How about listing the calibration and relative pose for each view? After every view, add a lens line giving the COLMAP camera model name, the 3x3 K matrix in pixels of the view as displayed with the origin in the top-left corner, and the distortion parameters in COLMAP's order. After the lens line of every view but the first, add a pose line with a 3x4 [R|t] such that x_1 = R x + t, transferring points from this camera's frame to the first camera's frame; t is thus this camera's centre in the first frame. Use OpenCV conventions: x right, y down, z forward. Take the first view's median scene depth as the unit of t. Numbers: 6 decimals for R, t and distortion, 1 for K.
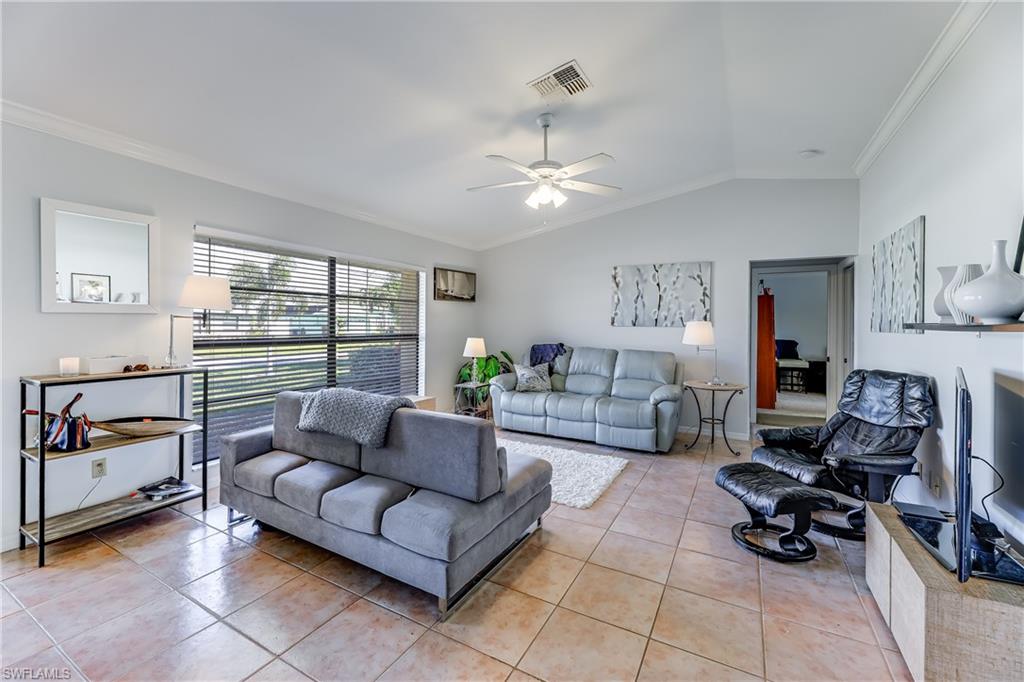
lens RADIAL K [[417.8, 0, 509.0], [0, 417.8, 327.8], [0, 0, 1]] dist [-0.000353, -0.000261]
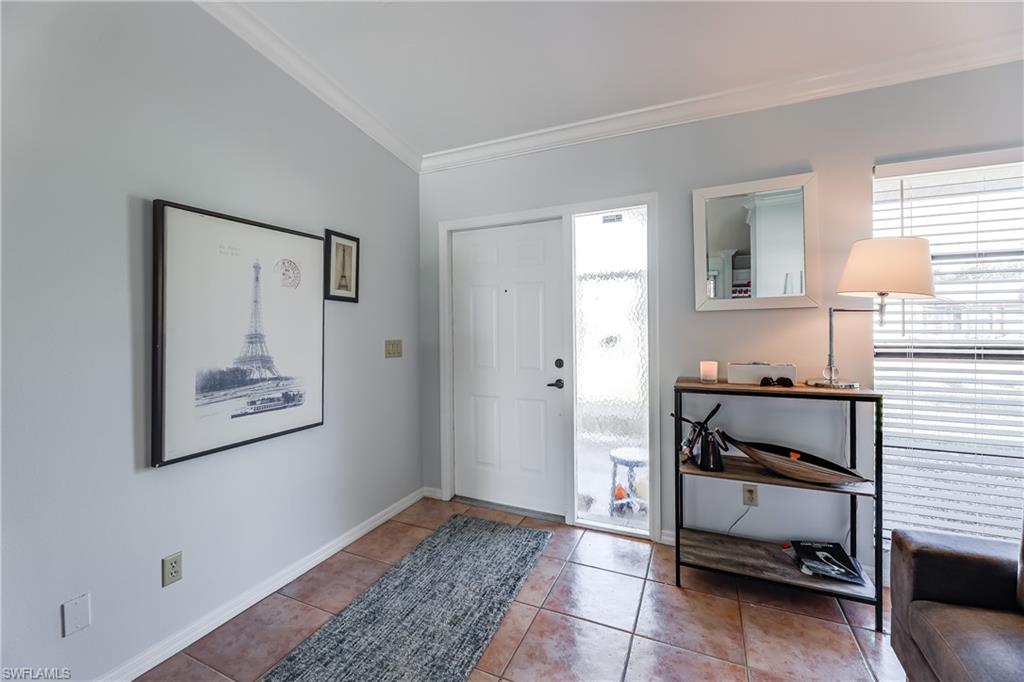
lens RADIAL K [[417.8, 0, 509.0], [0, 417.8, 327.8], [0, 0, 1]] dist [-0.000353, -0.000261]
pose [[0.072278, 0.001736, -0.997383, -0.178936], [0.004998, 0.999985, 0.002102, -0.003478], [0.997372, -0.005137, 0.072268, 0.451880]]
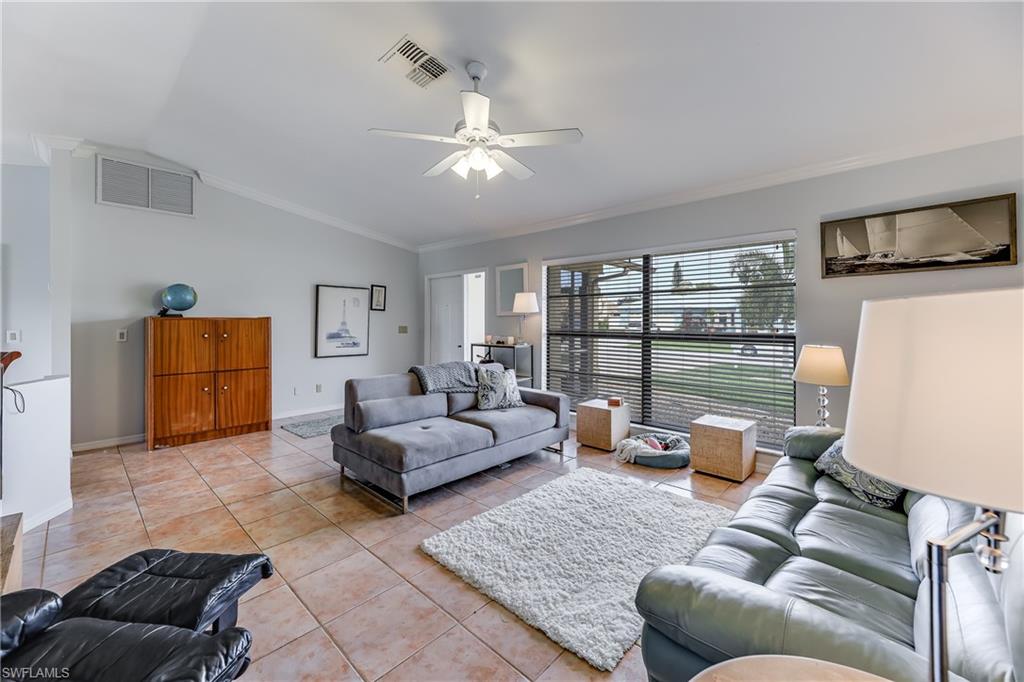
lens RADIAL K [[410.2, 0, 513.9], [0, 410.2, 317.8], [0, 0, 1]] dist [-0.000953, -0.000147]
pose [[-0.238191, -0.015937, -0.971088, 0.990396], [-0.011894, 0.999838, -0.013491, 0.002755], [0.971146, 0.008337, -0.238342, 1.474629]]
